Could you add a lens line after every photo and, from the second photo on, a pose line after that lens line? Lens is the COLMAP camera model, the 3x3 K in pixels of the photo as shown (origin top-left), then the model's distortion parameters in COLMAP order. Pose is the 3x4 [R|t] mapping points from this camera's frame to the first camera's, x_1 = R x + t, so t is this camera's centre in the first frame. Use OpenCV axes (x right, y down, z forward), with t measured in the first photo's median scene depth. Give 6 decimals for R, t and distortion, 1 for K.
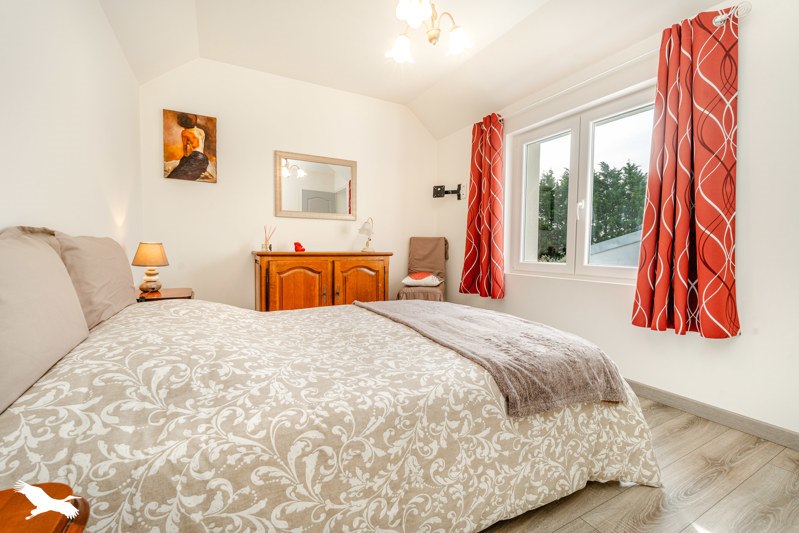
lens RADIAL K [[340.6, 0, 399.5], [0, 340.6, 266.5], [0, 0, 1]] dist [-0.003447, -0.000293]
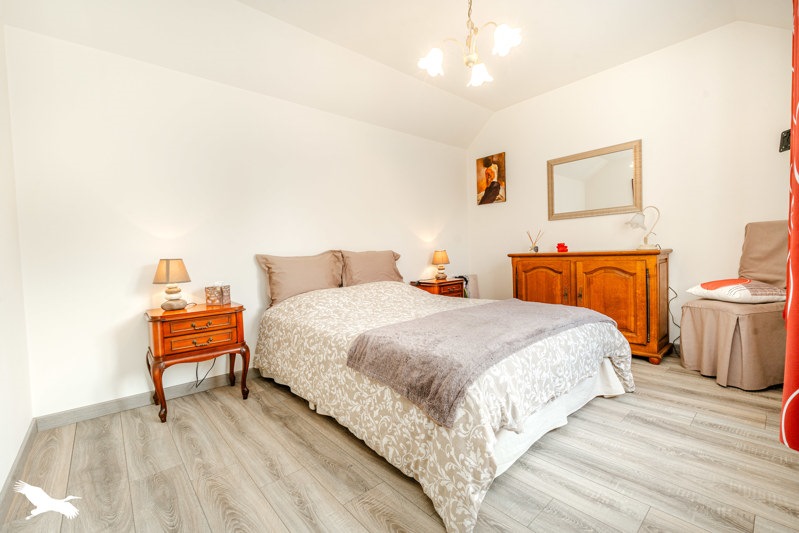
lens RADIAL K [[340.6, 0, 399.5], [0, 340.6, 266.5], [0, 0, 1]] dist [-0.003447, -0.000293]
pose [[0.234732, 0.021437, -0.971824, 0.669521], [-0.014995, 0.999718, 0.018431, -0.012446], [0.971944, 0.010246, 0.234987, 0.306076]]
